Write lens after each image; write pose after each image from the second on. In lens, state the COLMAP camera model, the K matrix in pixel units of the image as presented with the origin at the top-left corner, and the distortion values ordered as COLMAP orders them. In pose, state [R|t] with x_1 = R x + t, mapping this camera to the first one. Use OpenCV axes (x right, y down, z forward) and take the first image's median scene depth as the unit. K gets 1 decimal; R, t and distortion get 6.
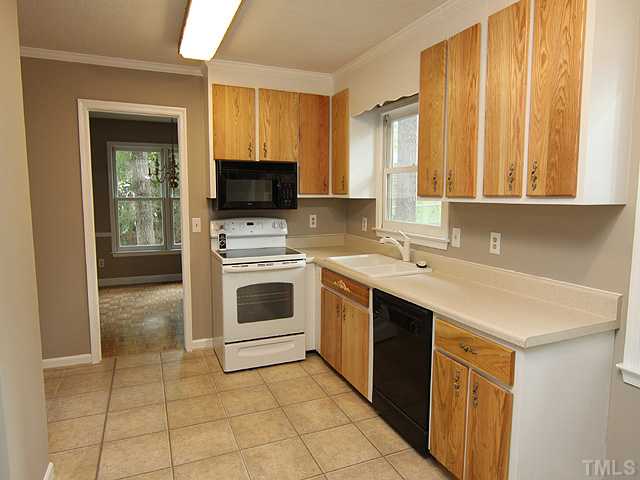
lens RADIAL K [[415.8, 0, 320.5], [0, 415.8, 238.0], [0, 0, 1]] dist [-0.001475, -0.002045]
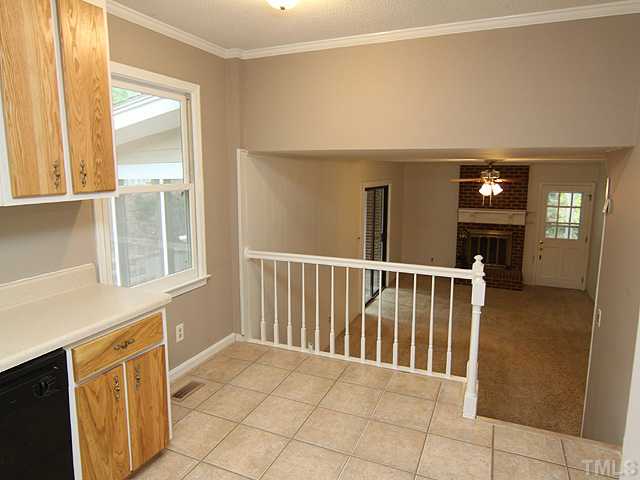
lens RADIAL K [[415.8, 0, 319.0], [0, 415.8, 233.5], [0, 0, 1]] dist [-0.001475, -0.002045]
pose [[-0.692625, -0.109137, 0.712993, -0.672465], [0.082487, 0.970017, 0.228610, -0.190173], [-0.716566, 0.217154, -0.662856, 1.278108]]
